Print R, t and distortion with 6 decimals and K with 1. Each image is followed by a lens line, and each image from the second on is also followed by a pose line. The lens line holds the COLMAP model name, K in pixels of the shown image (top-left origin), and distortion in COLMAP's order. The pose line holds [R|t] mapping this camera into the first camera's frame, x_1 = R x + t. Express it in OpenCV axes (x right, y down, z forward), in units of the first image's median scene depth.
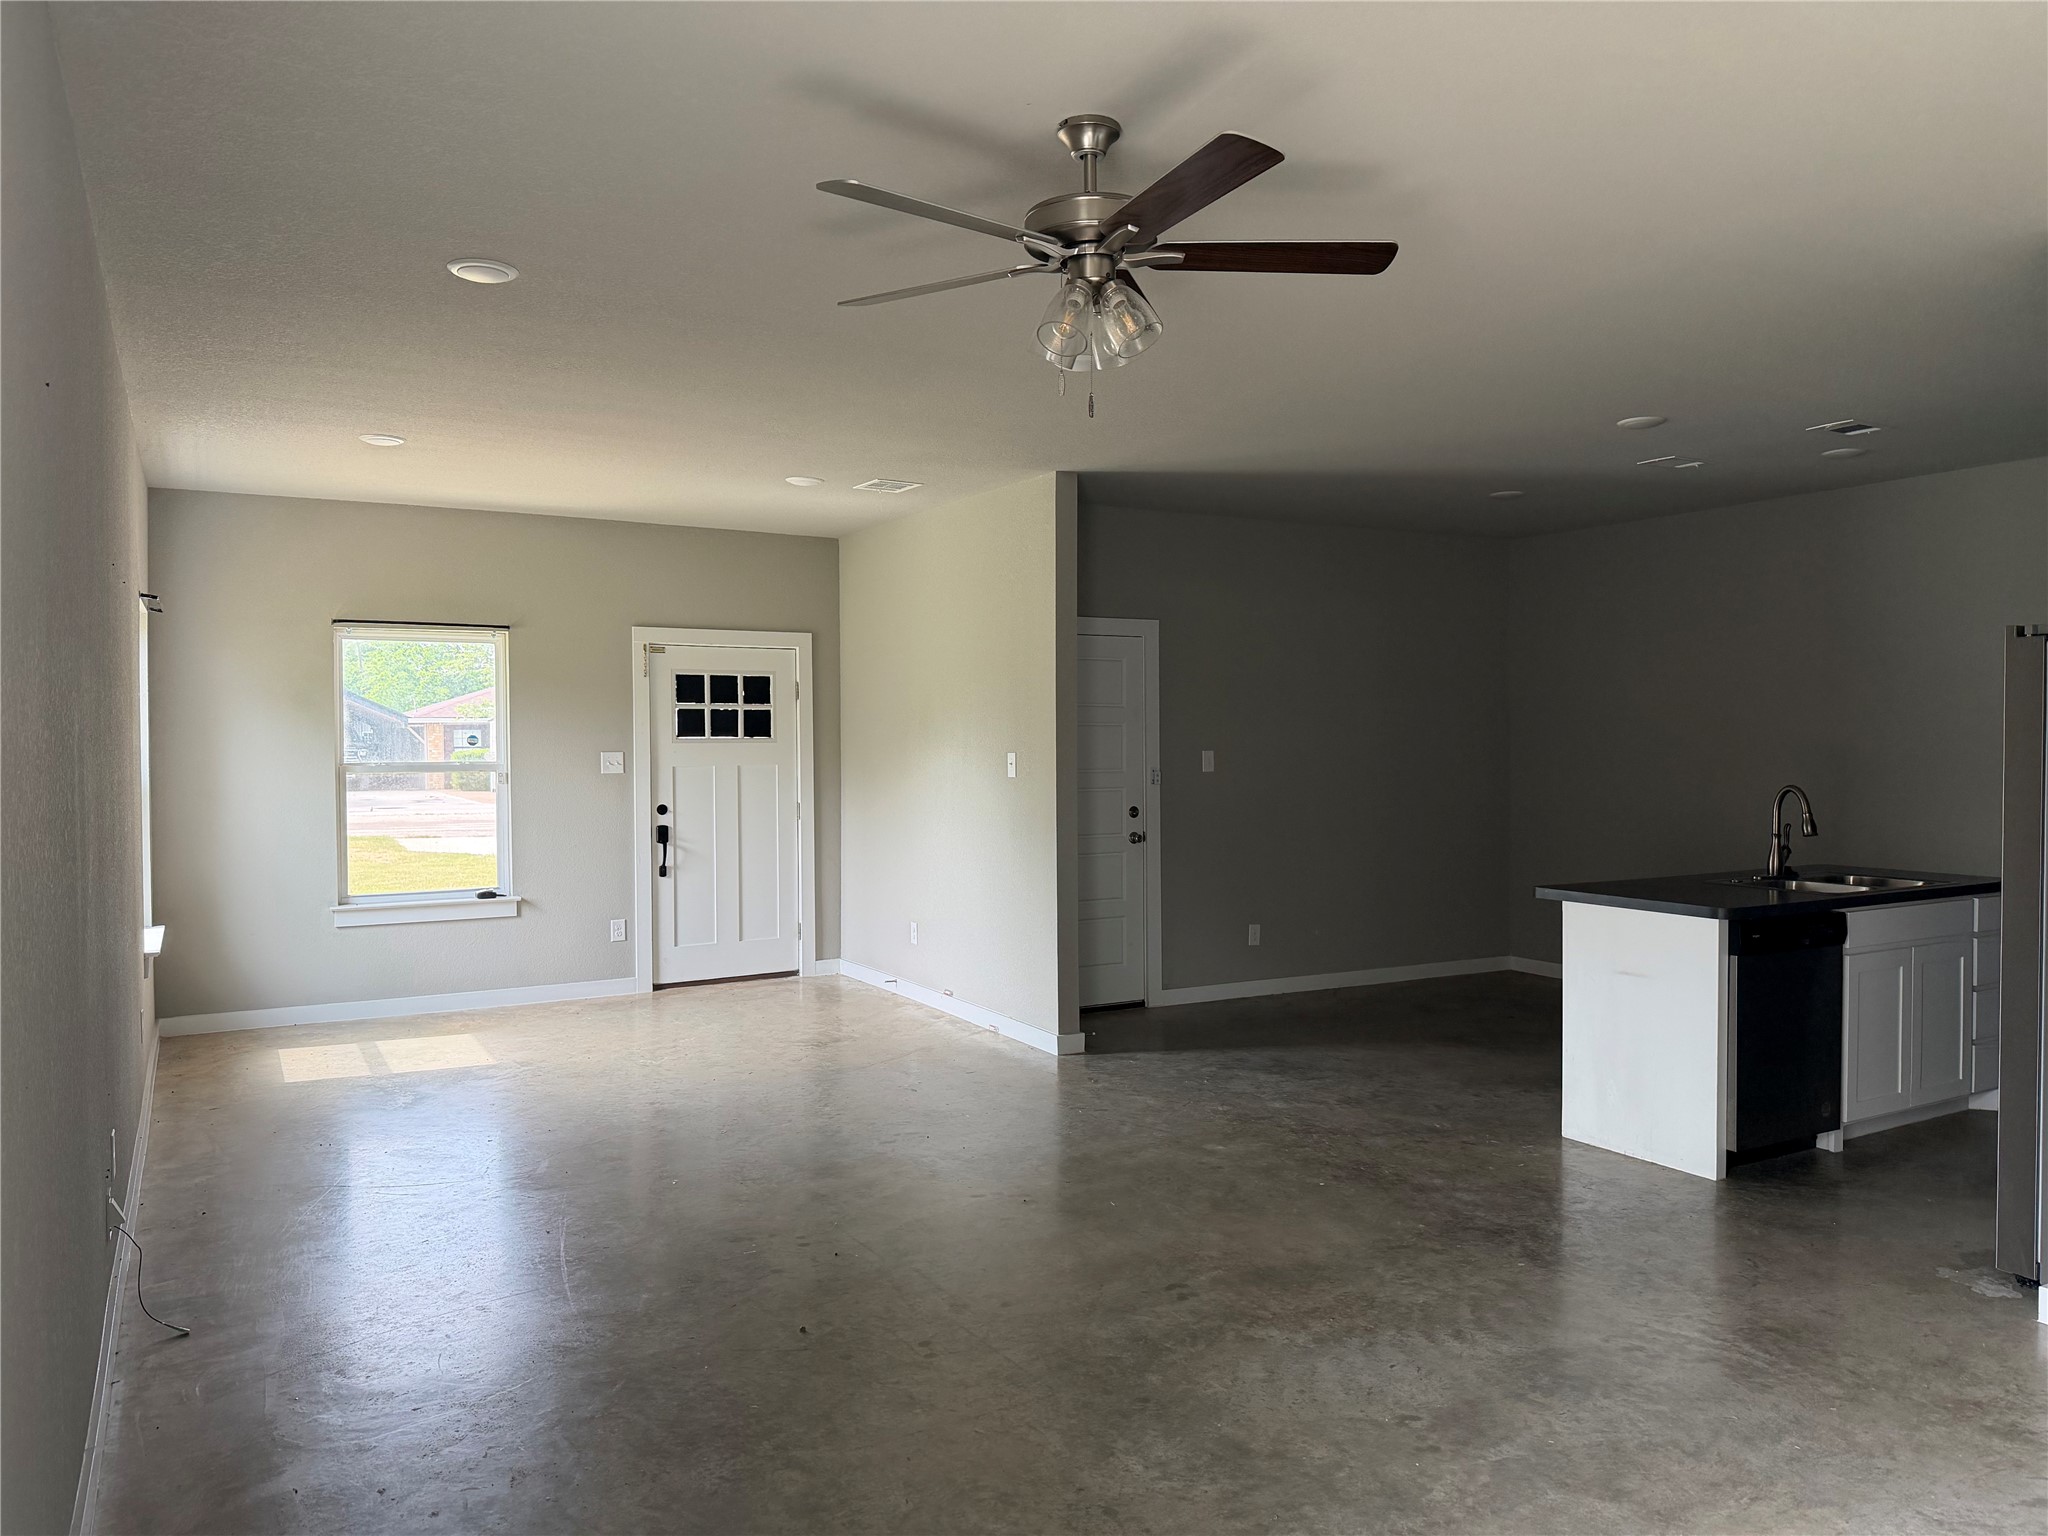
lens RADIAL K [[1408.5, 0, 1036.7], [0, 1408.5, 773.6], [0, 0, 1]] dist [0.090572, -0.001200]
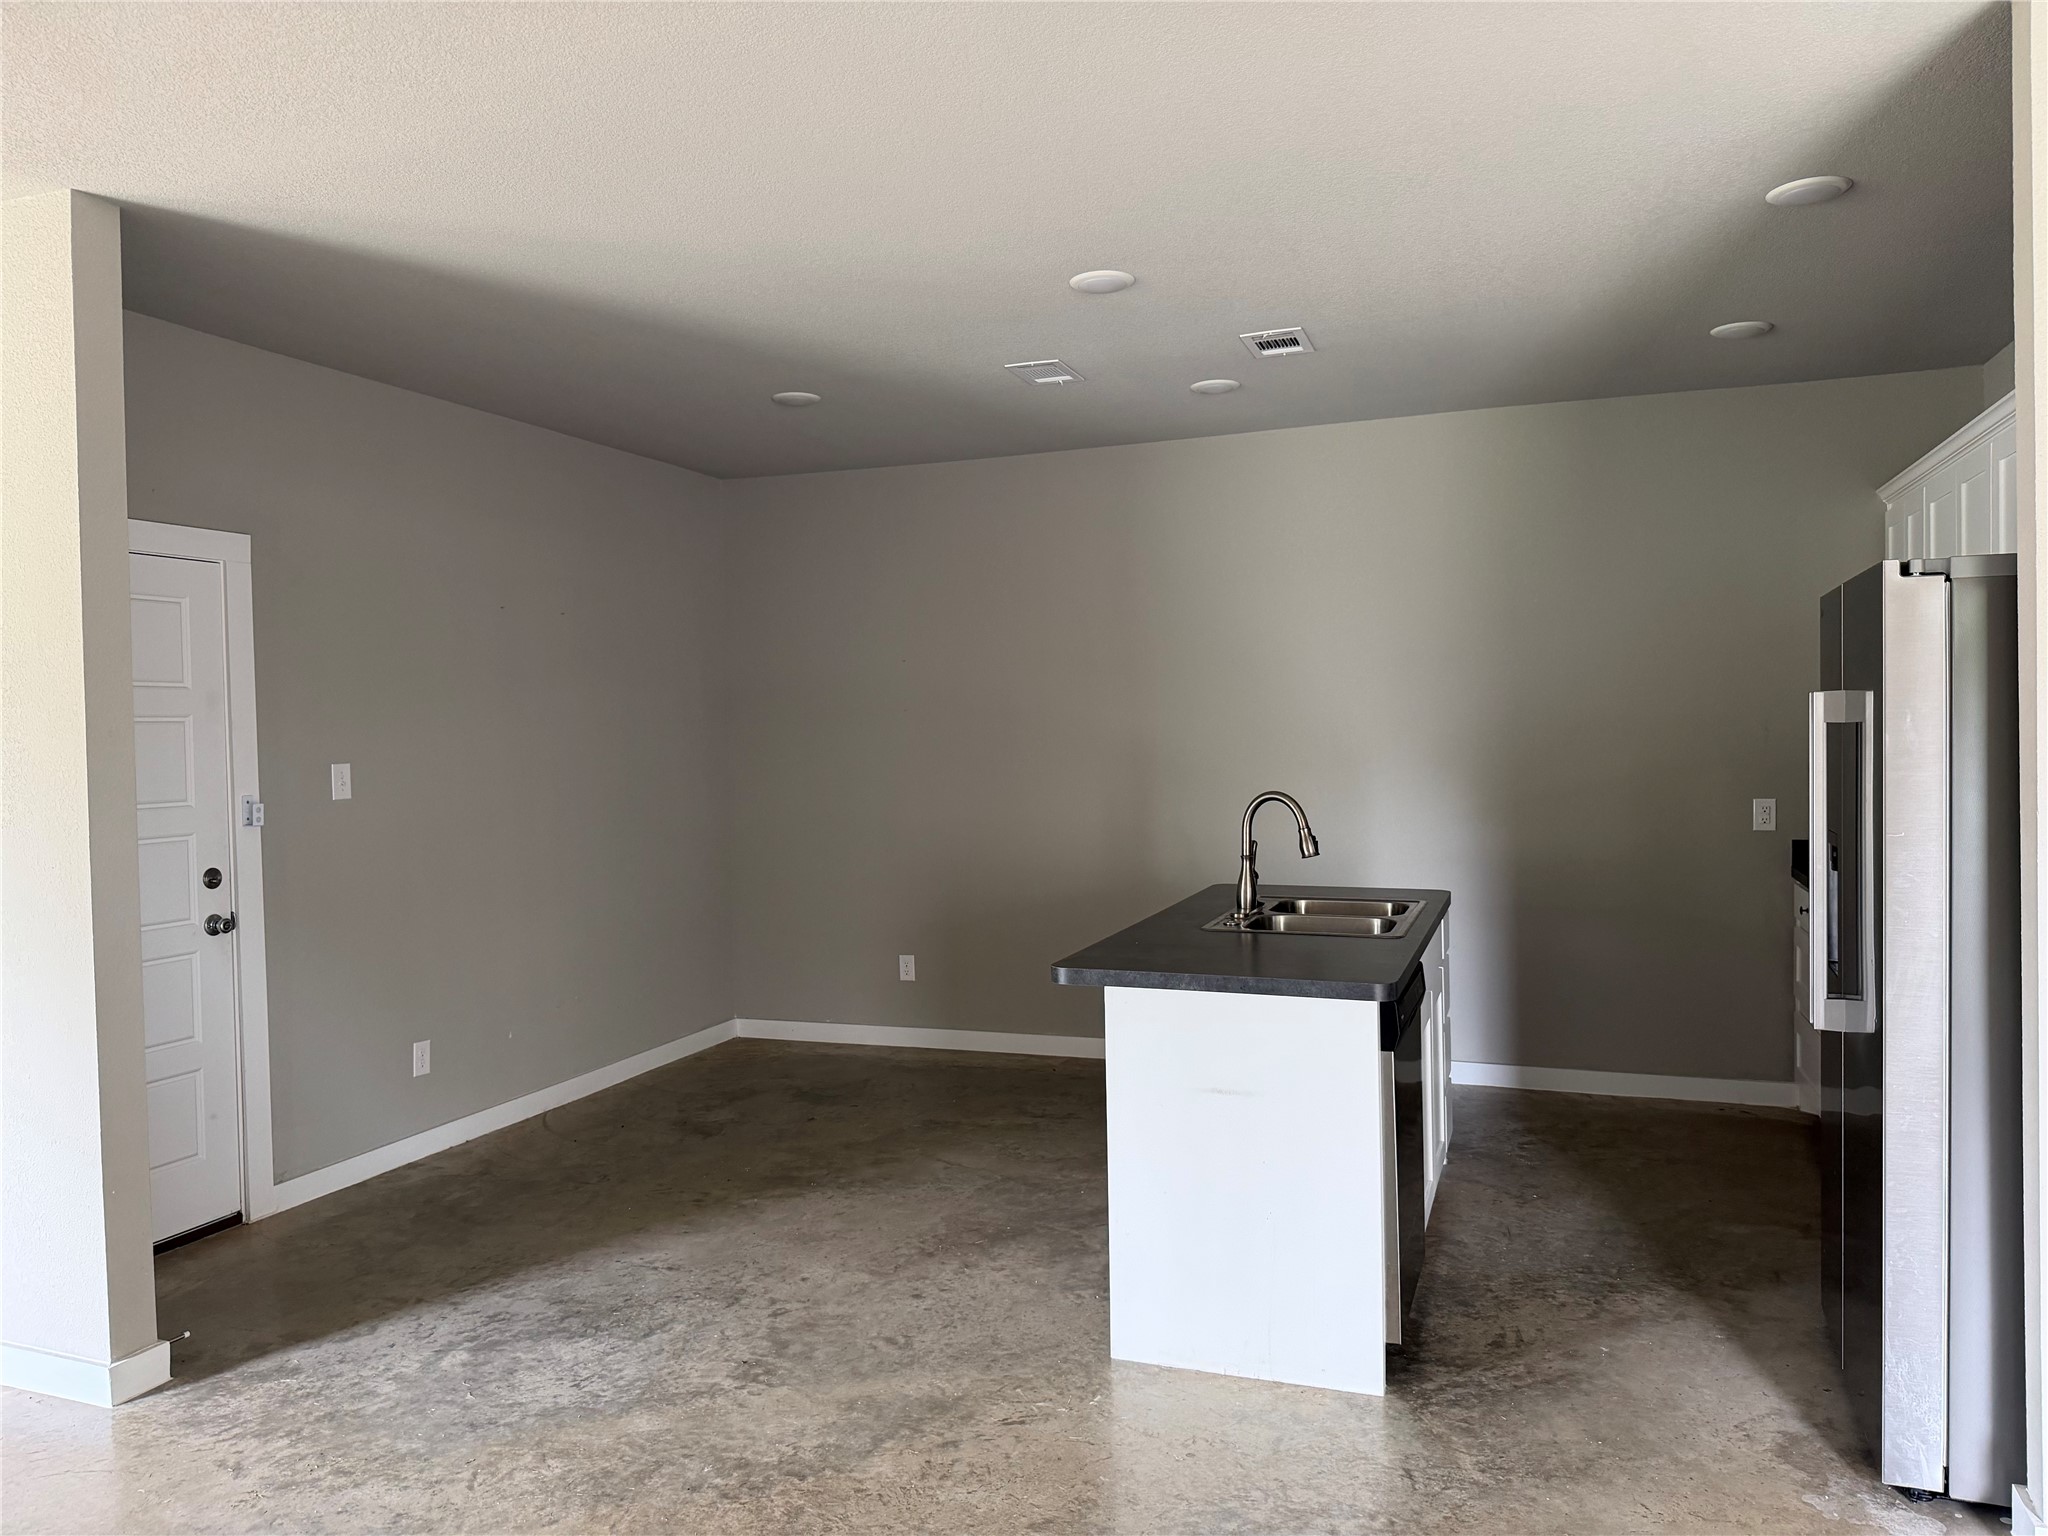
lens RADIAL K [[1451.8, 0, 1023.3], [0, 1451.8, 761.6], [0, 0, 1]] dist [0.002333, -0.001938]
pose [[0.774345, -0.025137, 0.632264, -0.052965], [0.031821, 0.999493, 0.000764, -0.010669], [-0.631963, 0.019528, 0.774753, 0.427808]]
